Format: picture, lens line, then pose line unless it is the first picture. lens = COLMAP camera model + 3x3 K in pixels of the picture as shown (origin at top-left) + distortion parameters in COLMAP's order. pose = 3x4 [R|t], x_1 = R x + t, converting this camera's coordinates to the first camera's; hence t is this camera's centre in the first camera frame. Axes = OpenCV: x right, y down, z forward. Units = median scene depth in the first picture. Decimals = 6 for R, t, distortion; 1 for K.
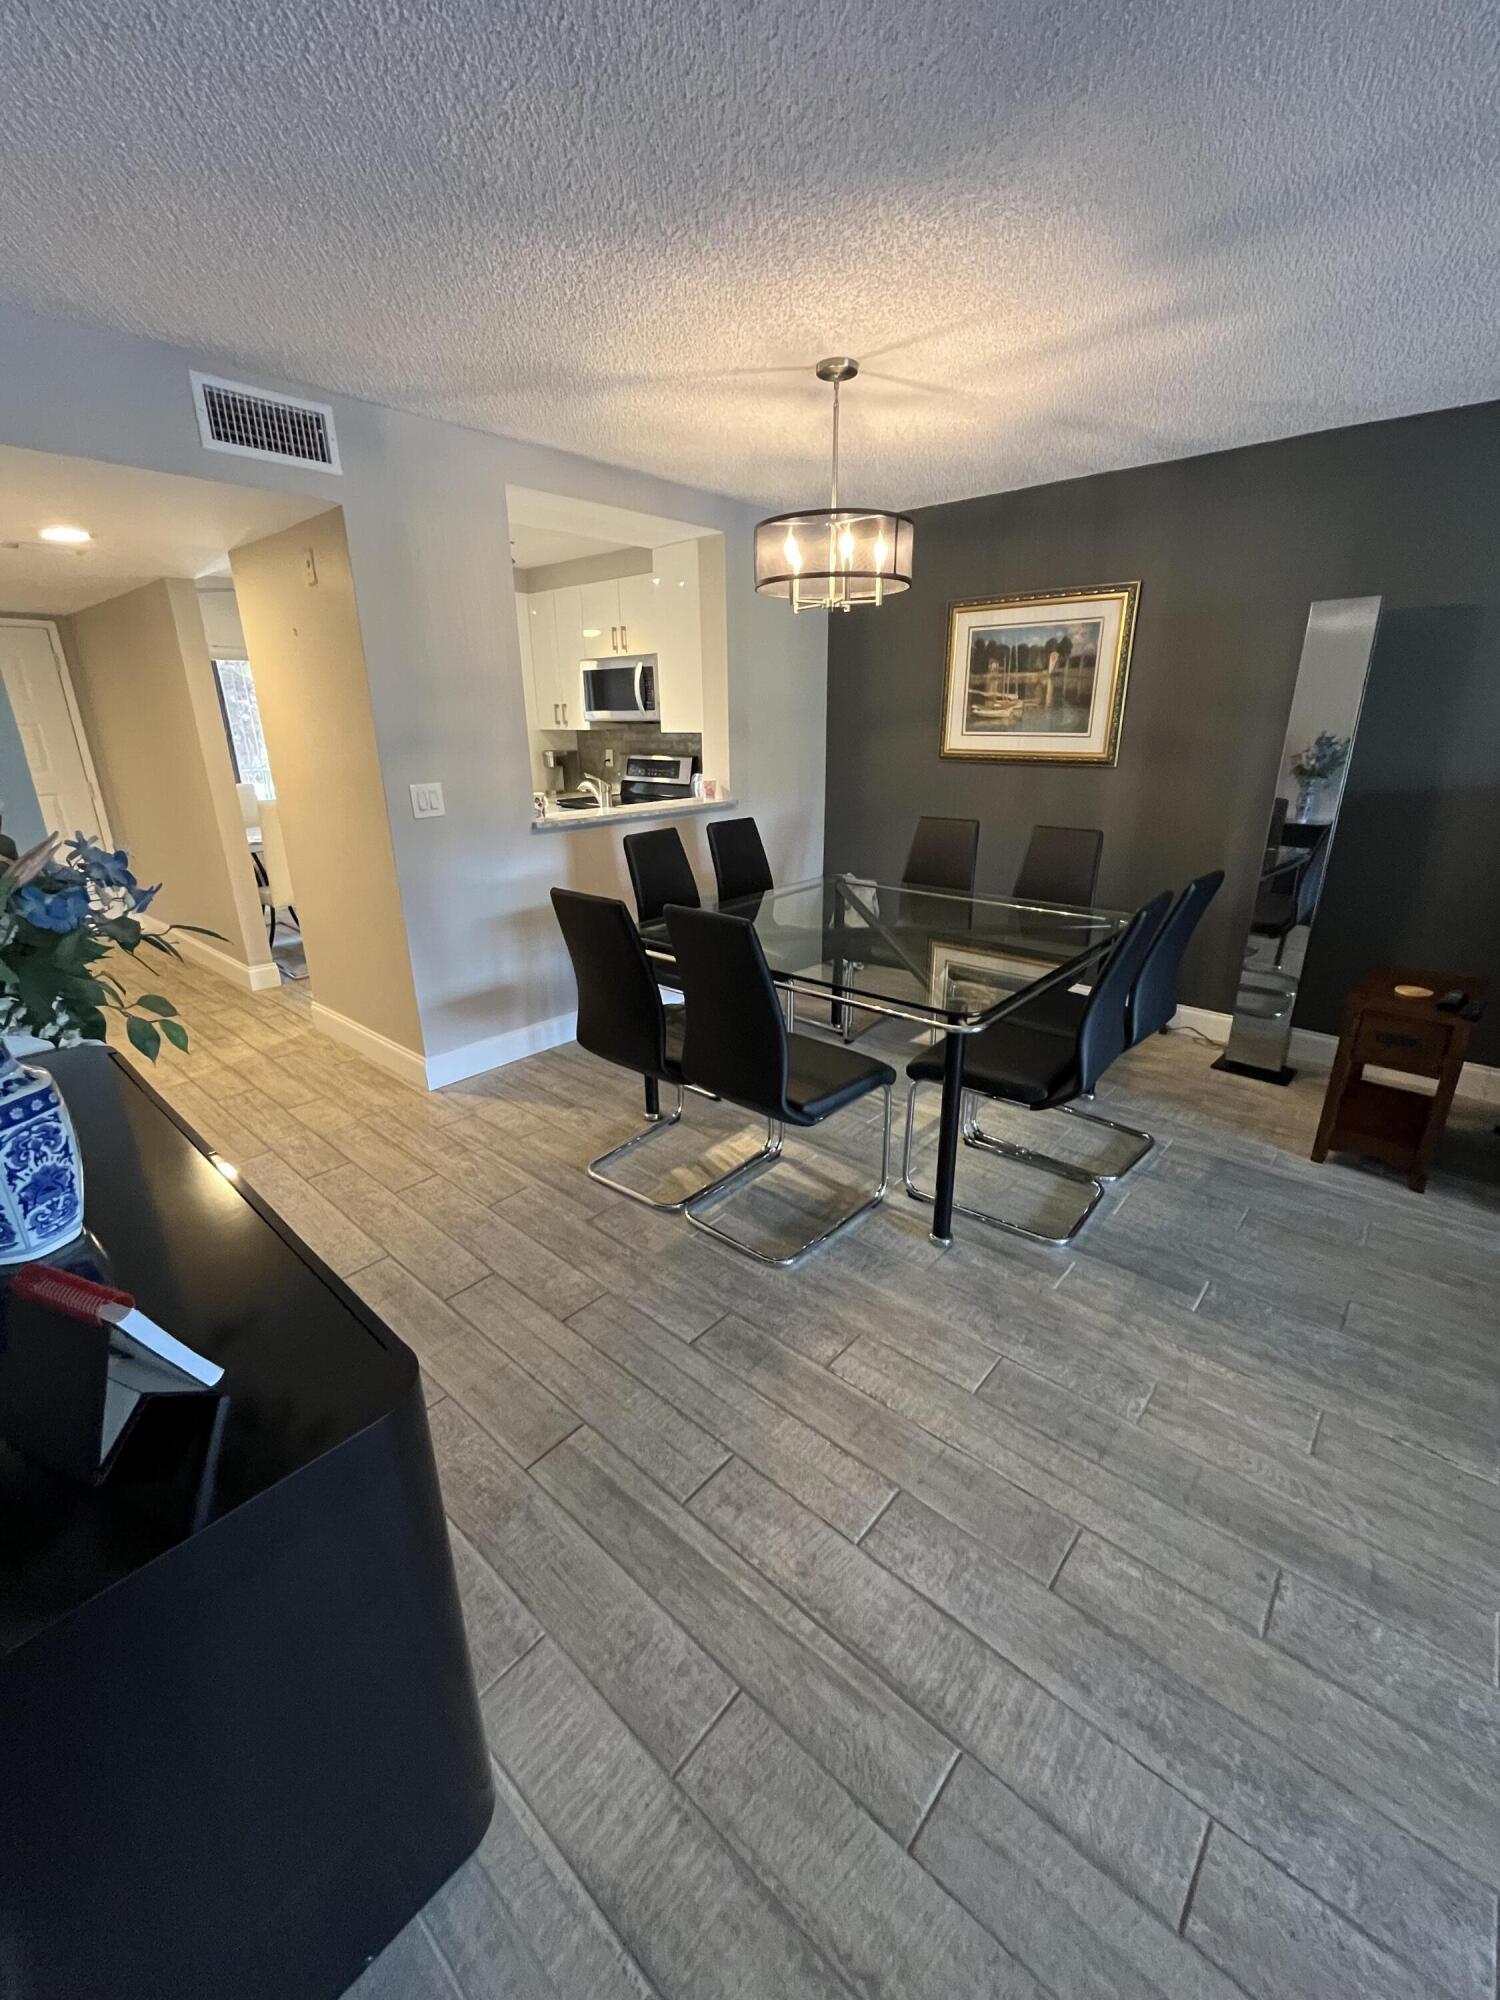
lens RADIAL K [[812.6, 0, 751.6], [0, 812.6, 990.2], [0, 0, 1]] dist [-0.001753, -0.000226]
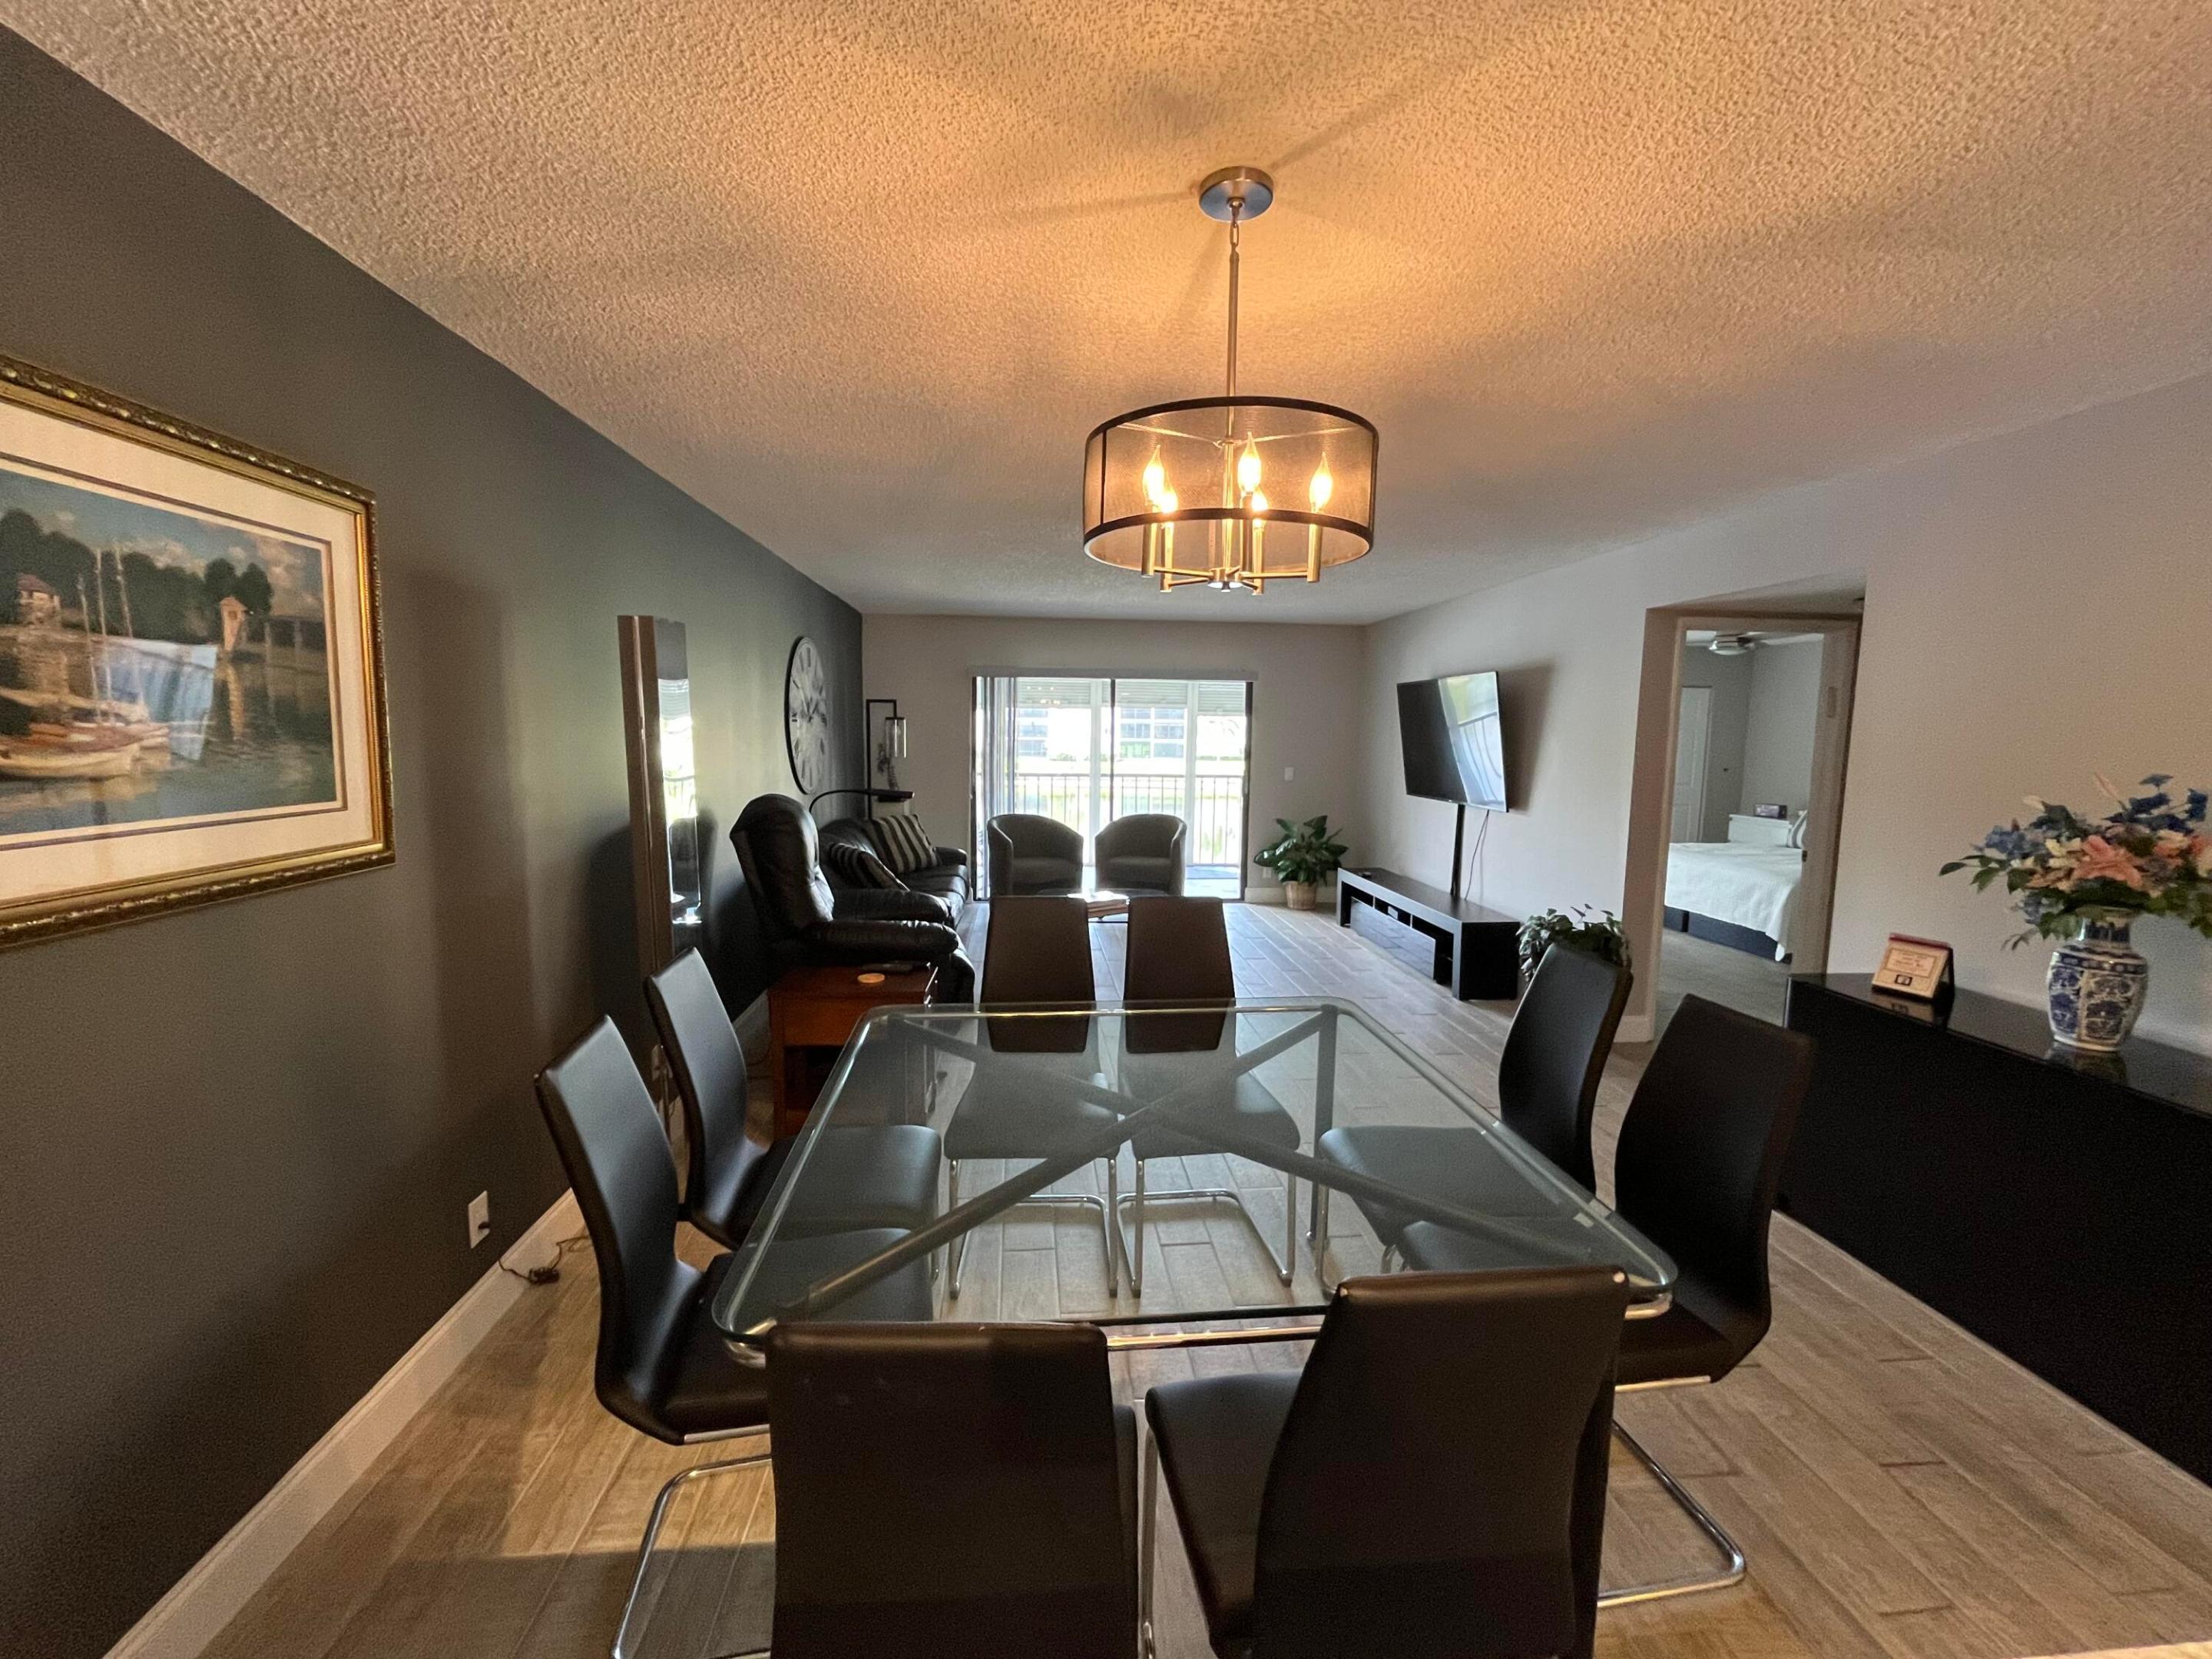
lens RADIAL K [[898.7, 0, 1101.2], [0, 898.7, 817.5], [0, 0, 1]] dist [-0.001753, -0.000226]
pose [[-0.725010, -0.071224, 0.685046, -0.240592], [0.212815, 0.922799, 0.321173, -0.482991], [-0.655035, 0.378642, -0.653881, 1.355771]]
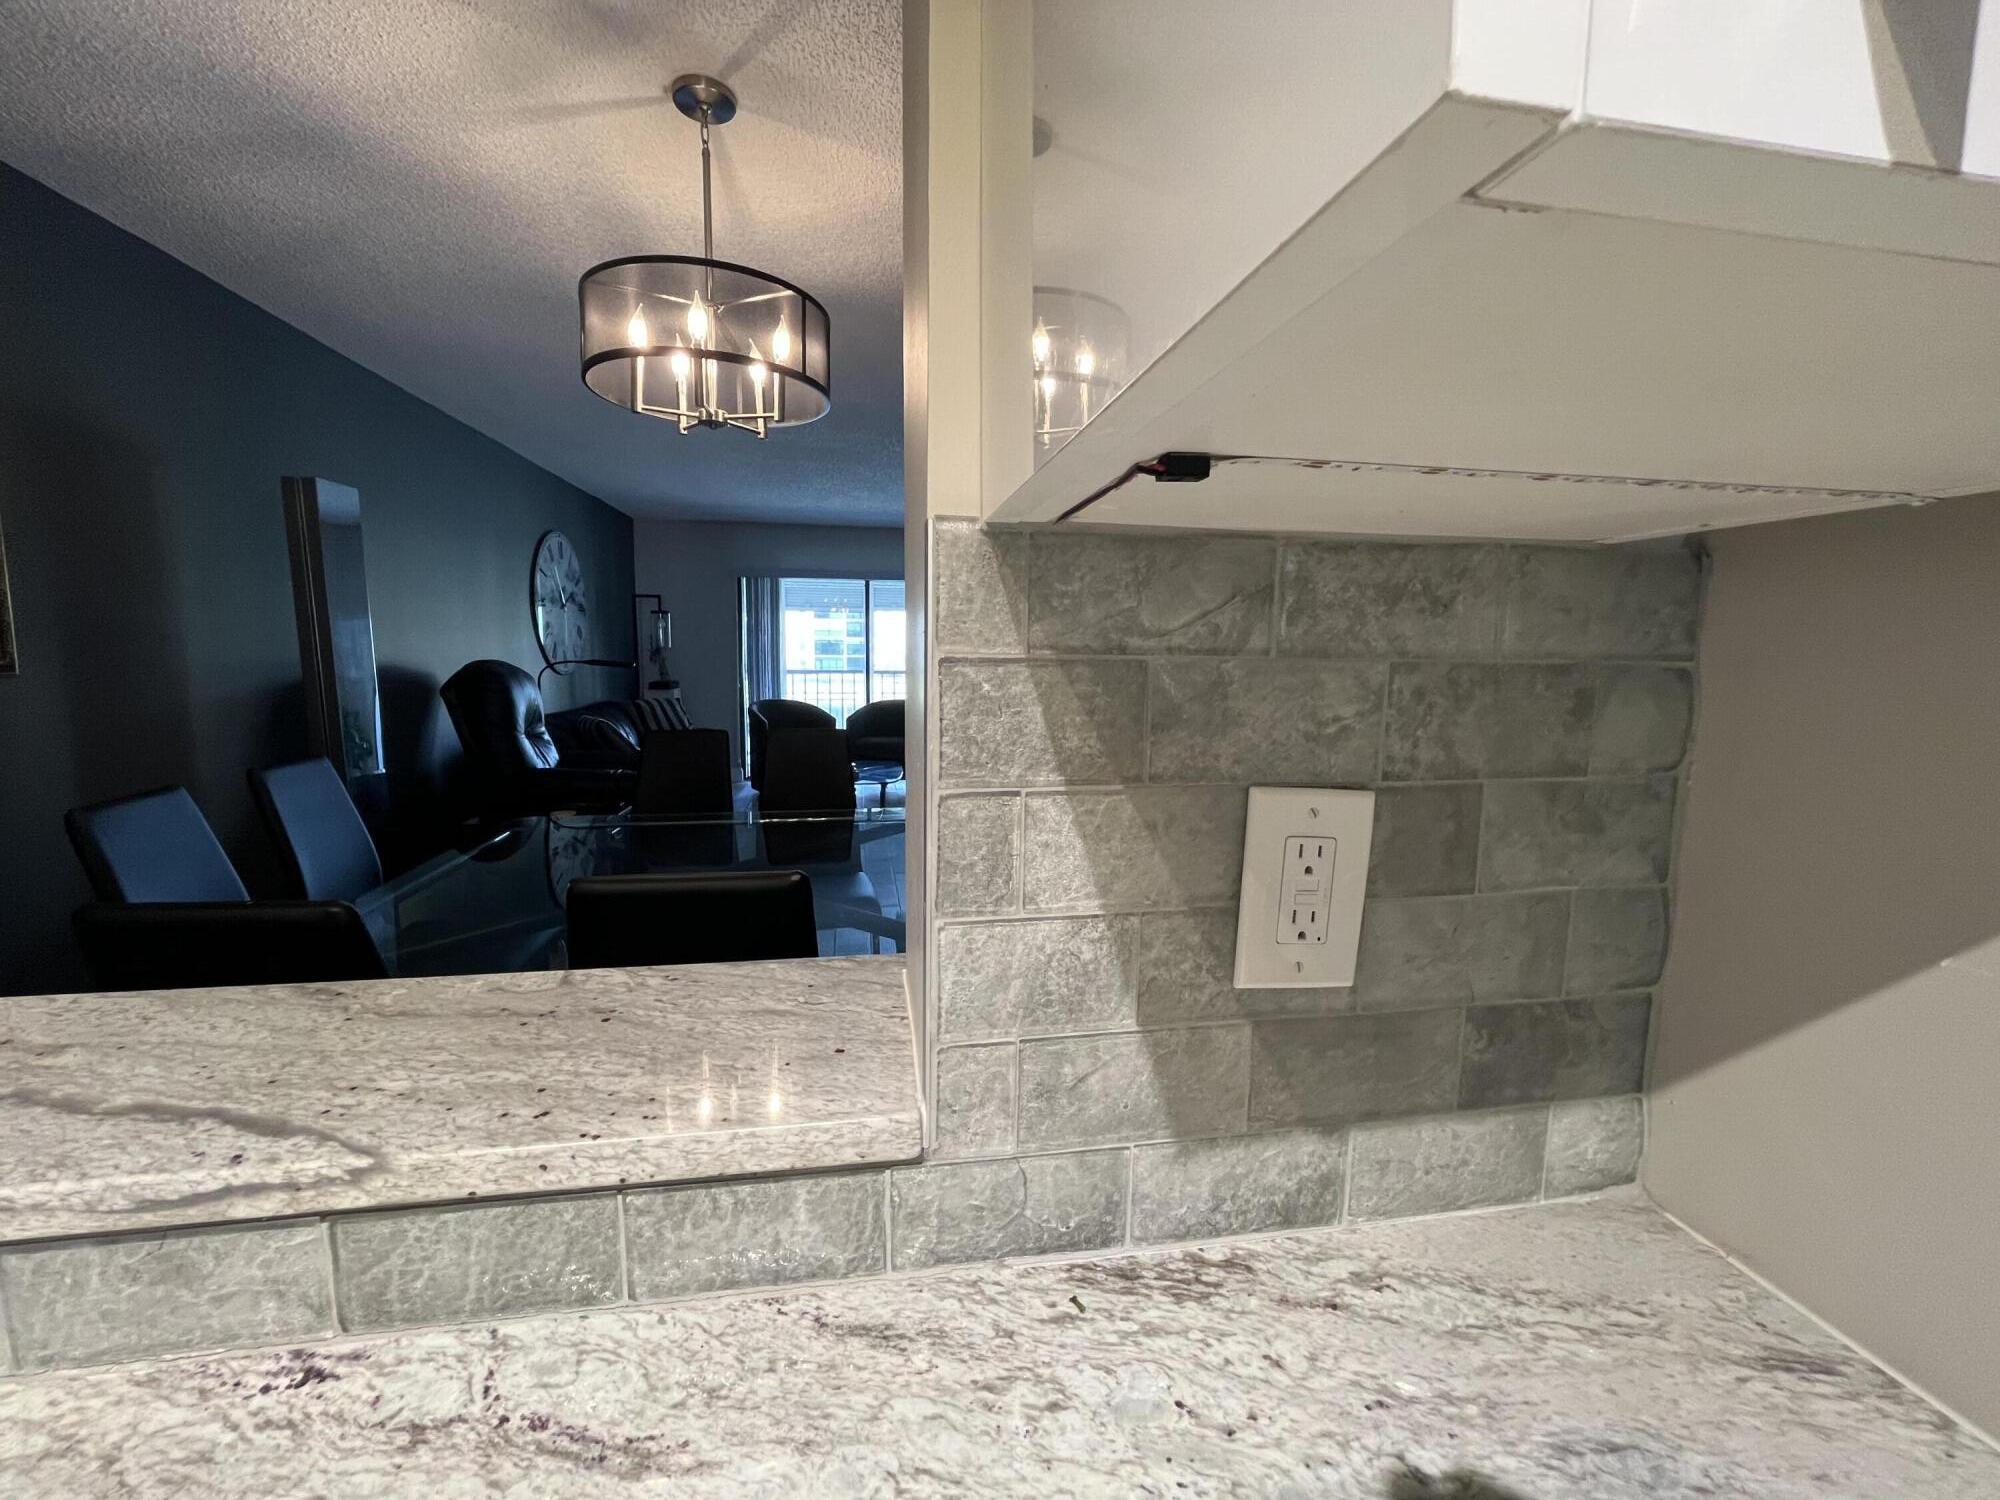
lens RADIAL K [[812.6, 0, 1007.9], [0, 812.6, 753.1], [0, 0, 1]] dist [-0.001753, -0.000226]
pose [[-0.785751, -0.078342, 0.613562, -0.480015], [0.193929, 0.910731, 0.364639, -0.376425], [-0.587356, 0.405503, -0.700415, 1.295817]]
